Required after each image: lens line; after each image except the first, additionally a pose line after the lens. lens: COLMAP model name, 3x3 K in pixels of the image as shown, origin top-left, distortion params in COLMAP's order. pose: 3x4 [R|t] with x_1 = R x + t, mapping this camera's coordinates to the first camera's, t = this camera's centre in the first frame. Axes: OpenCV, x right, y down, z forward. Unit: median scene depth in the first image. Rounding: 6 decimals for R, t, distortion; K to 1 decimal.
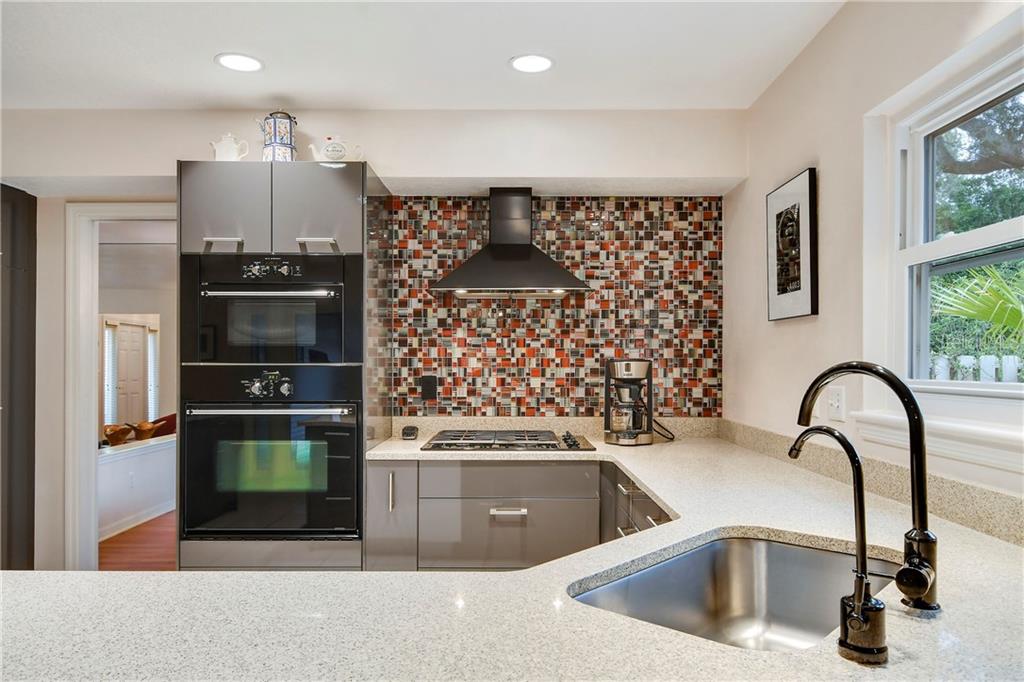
lens RADIAL K [[691.9, 0, 512.0], [0, 691.9, 341.0], [0, 0, 1]] dist [0.001084, 0.000135]
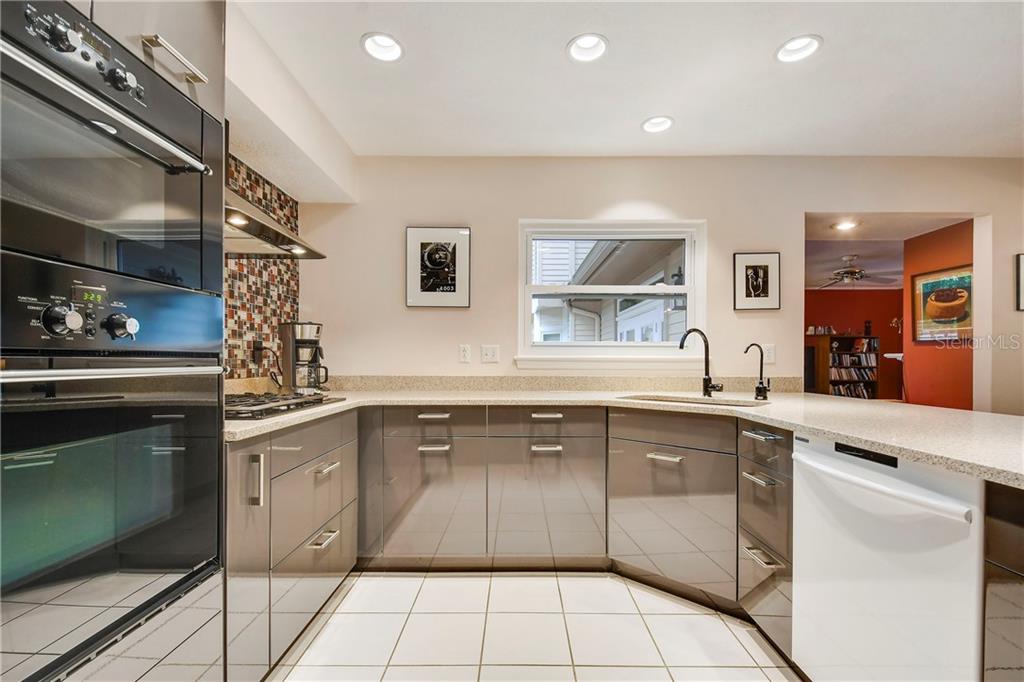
lens RADIAL K [[449.9, 0, 515.2], [0, 449.9, 354.1], [0, 0, 1]] dist [-0.000681, -0.000157]
pose [[-0.006546, 0.011913, 0.999908, -0.526766], [-0.035385, 0.999300, -0.012137, 0.067378], [-0.999352, -0.035461, -0.006120, 0.599471]]
